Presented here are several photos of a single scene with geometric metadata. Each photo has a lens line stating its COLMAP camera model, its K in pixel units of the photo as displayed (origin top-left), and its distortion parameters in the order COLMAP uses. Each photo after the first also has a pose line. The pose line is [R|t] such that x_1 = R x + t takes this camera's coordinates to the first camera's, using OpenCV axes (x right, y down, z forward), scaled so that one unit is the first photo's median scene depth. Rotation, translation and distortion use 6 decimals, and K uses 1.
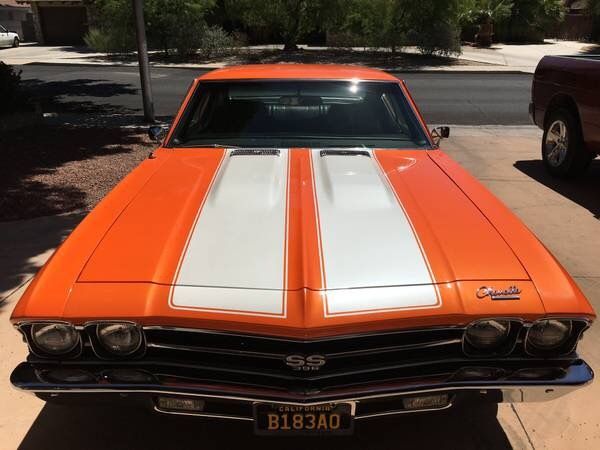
lens RADIAL K [[509.1, 0, 300.6], [0, 509.1, 224.7], [0, 0, 1]] dist [0.064901, -0.081226]
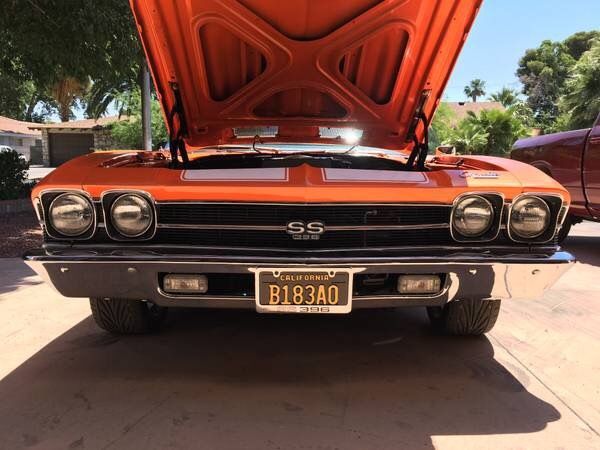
lens RADIAL K [[509.1, 0, 304.5], [0, 509.1, 223.1], [0, 0, 1]] dist [0.064901, -0.081226]
pose [[0.999756, 0.003747, 0.021775, -0.015298], [0.001689, 0.969677, -0.244385, 0.493993], [-0.022030, 0.244362, 0.969434, -0.039122]]
